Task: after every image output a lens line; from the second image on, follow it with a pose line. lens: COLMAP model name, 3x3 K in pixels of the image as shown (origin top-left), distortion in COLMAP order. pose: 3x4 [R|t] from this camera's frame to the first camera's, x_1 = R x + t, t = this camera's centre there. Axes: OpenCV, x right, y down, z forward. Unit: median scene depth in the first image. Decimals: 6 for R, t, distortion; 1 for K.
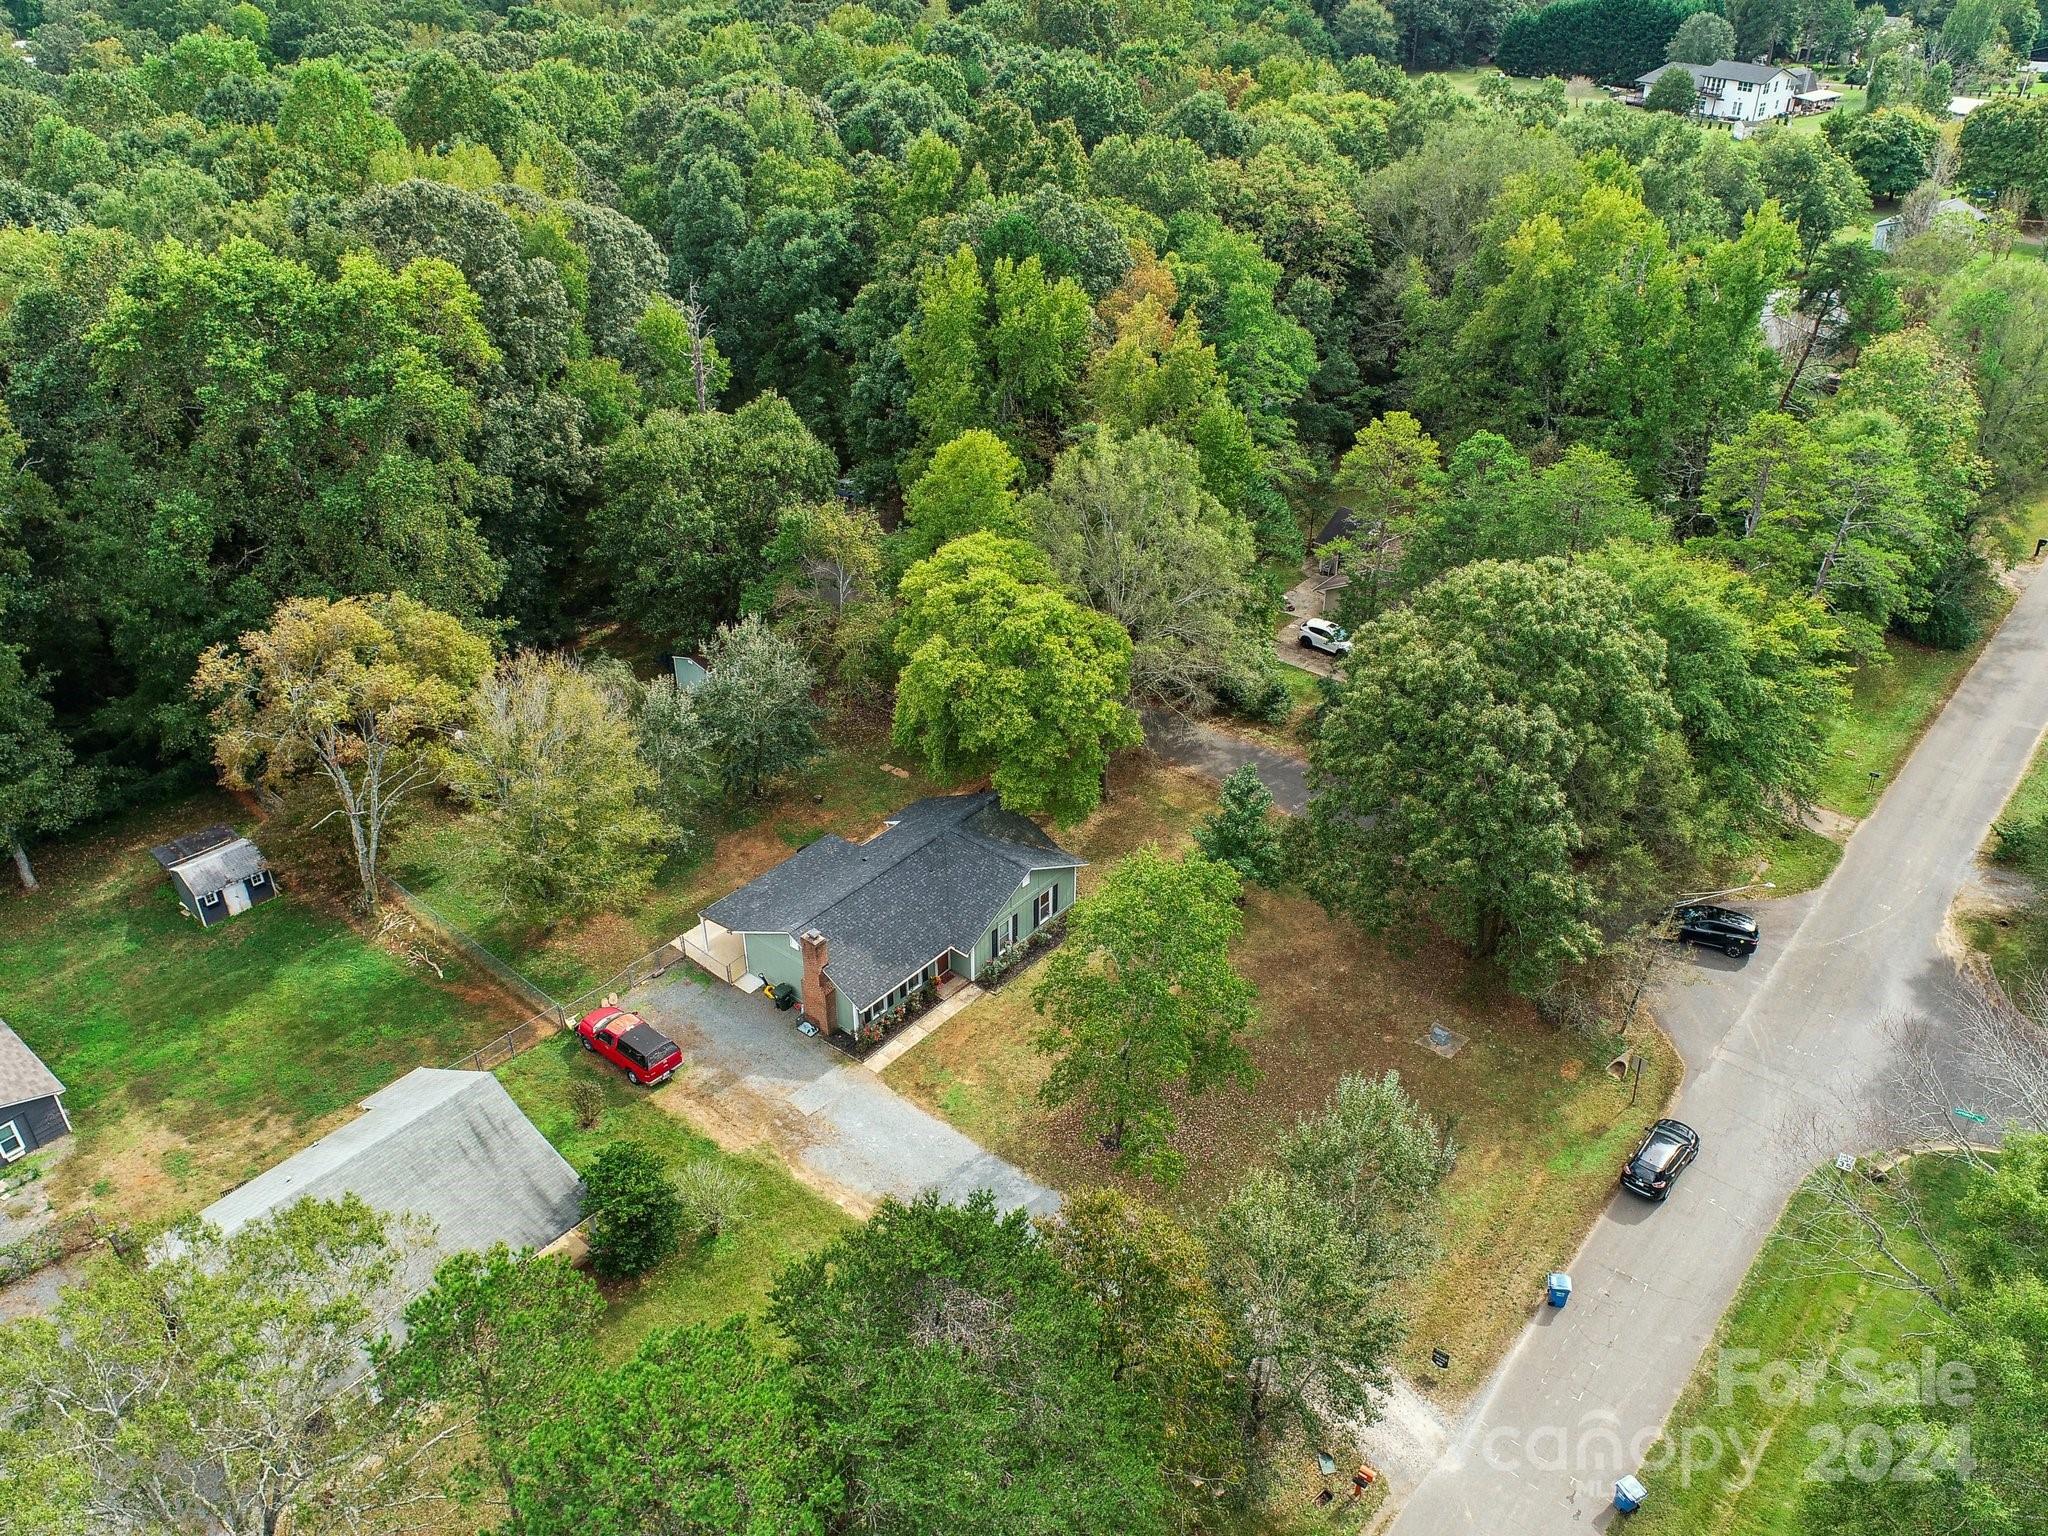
lens RADIAL K [[1570.7, 0, 1027.9], [0, 1570.7, 770.0], [0, 0, 1]] dist [0.009650, 0.002146]
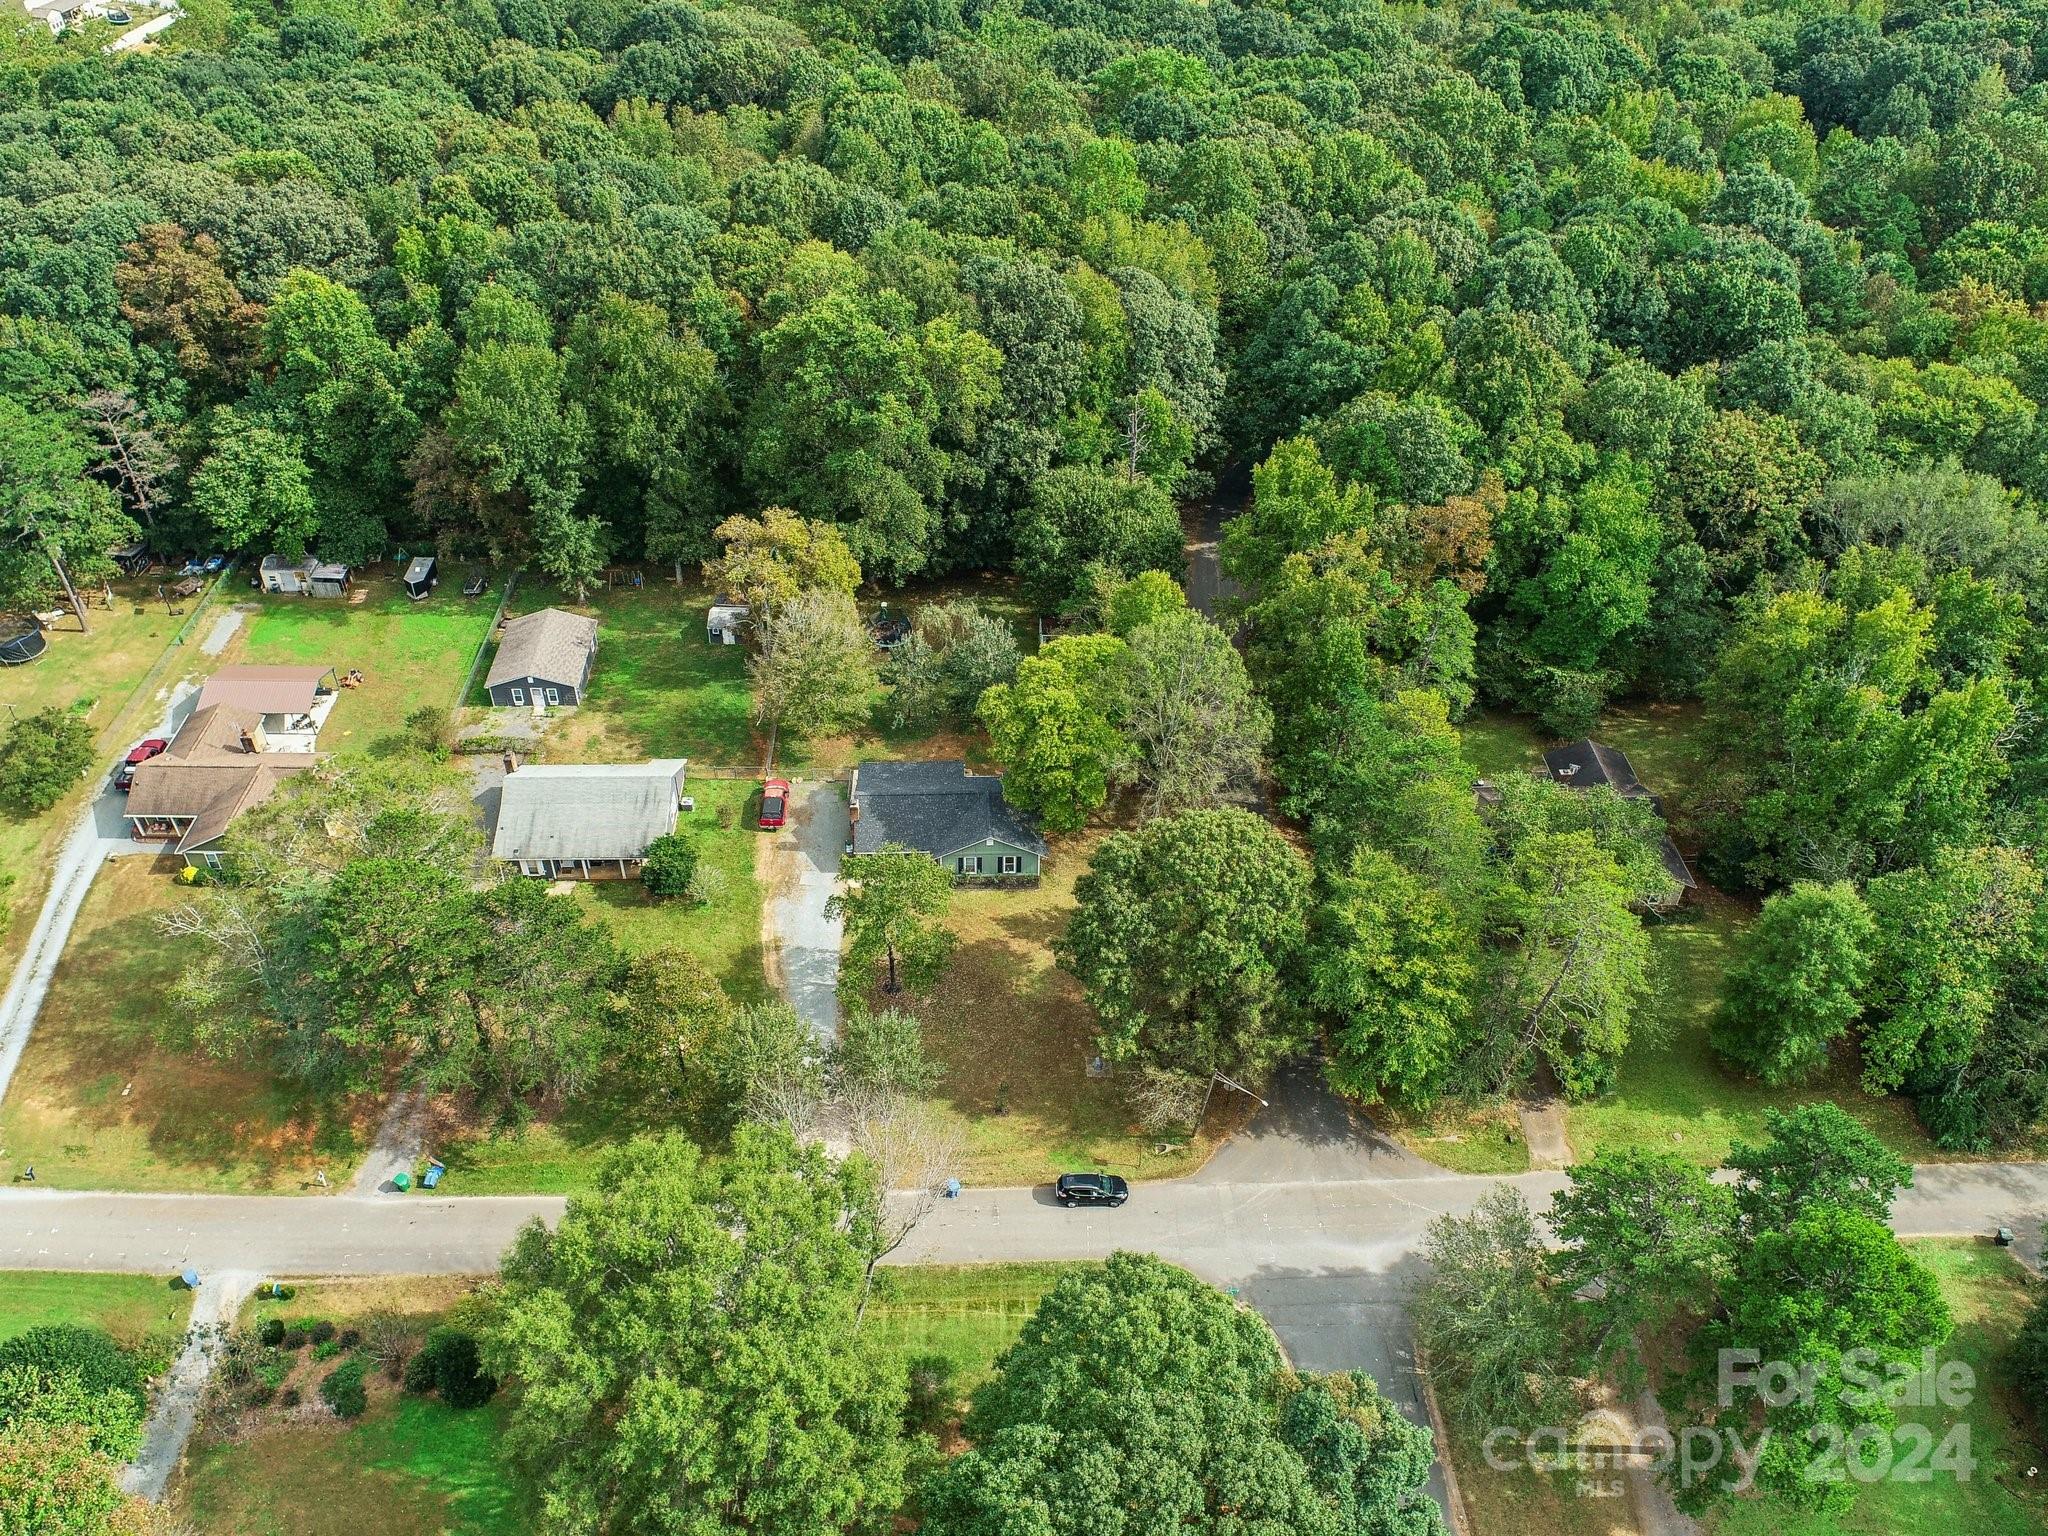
lens RADIAL K [[1570.7, 0, 1026.6], [0, 1570.7, 762.9], [0, 0, 1]] dist [0.009650, 0.002146]
pose [[0.669416, 0.491886, -0.556714, 0.909066], [-0.407004, 0.869751, 0.279071, -0.482348], [0.621473, 0.039770, 0.782425, -0.268324]]
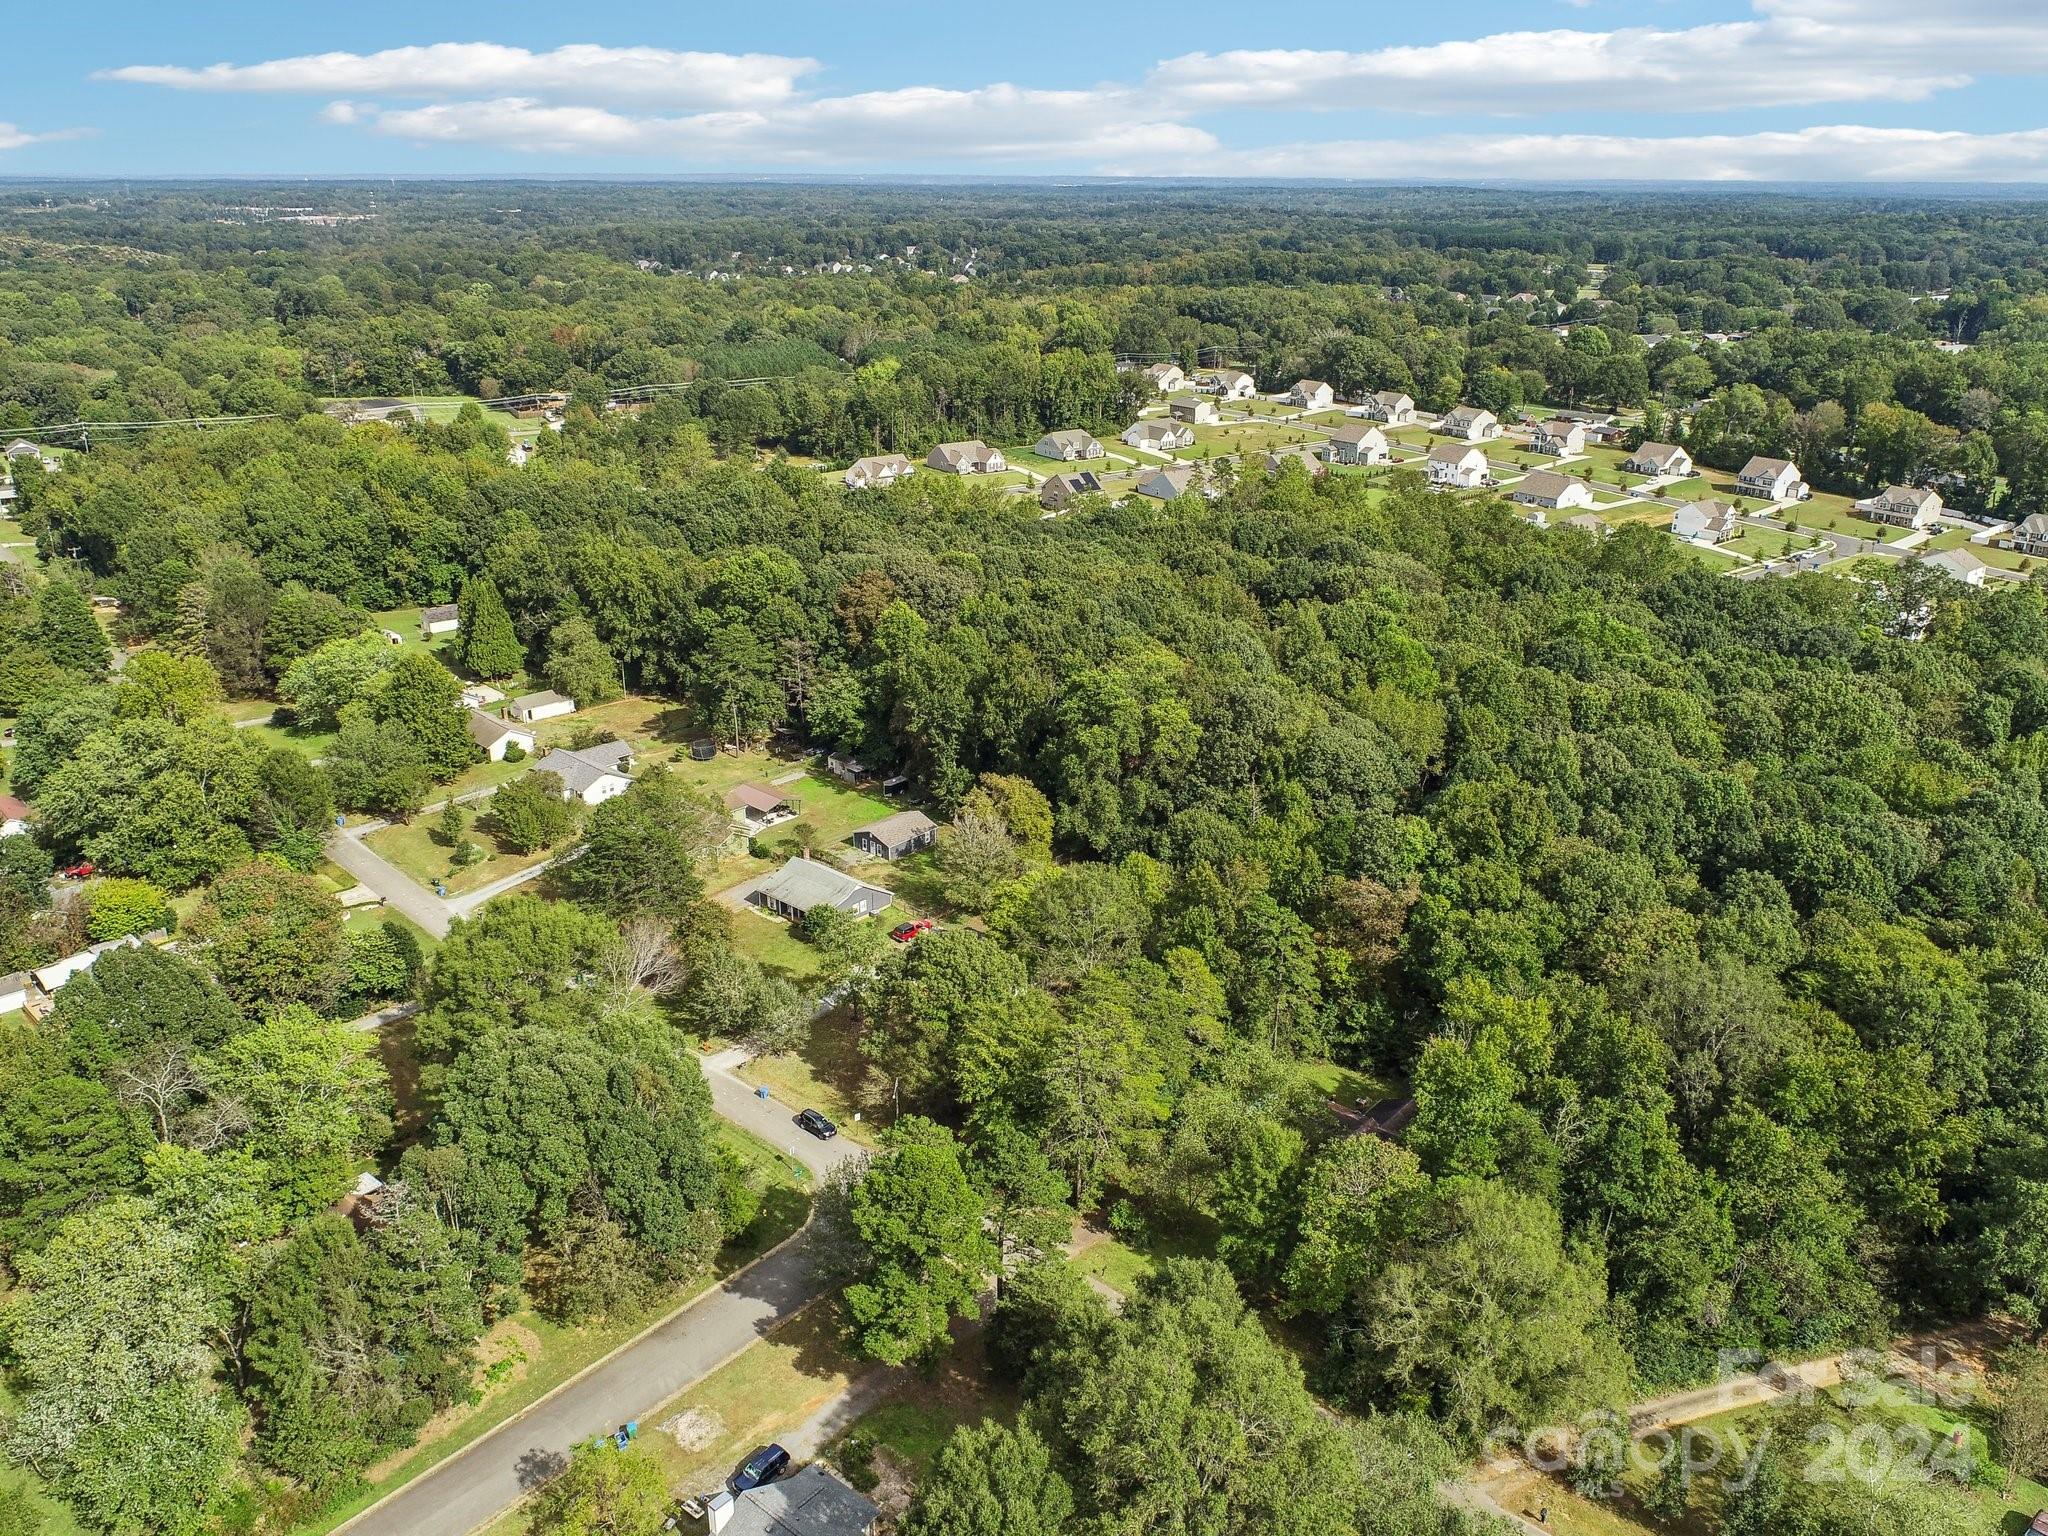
lens RADIAL K [[1570.7, 0, 1022.8], [0, 1570.7, 768.5], [0, 0, 1]] dist [0.009650, 0.002146]
pose [[-0.005343, 0.370652, -0.928757, 2.245856], [-0.538230, 0.781695, 0.315058, -1.043614], [0.842781, 0.501568, 0.195319, 0.418117]]
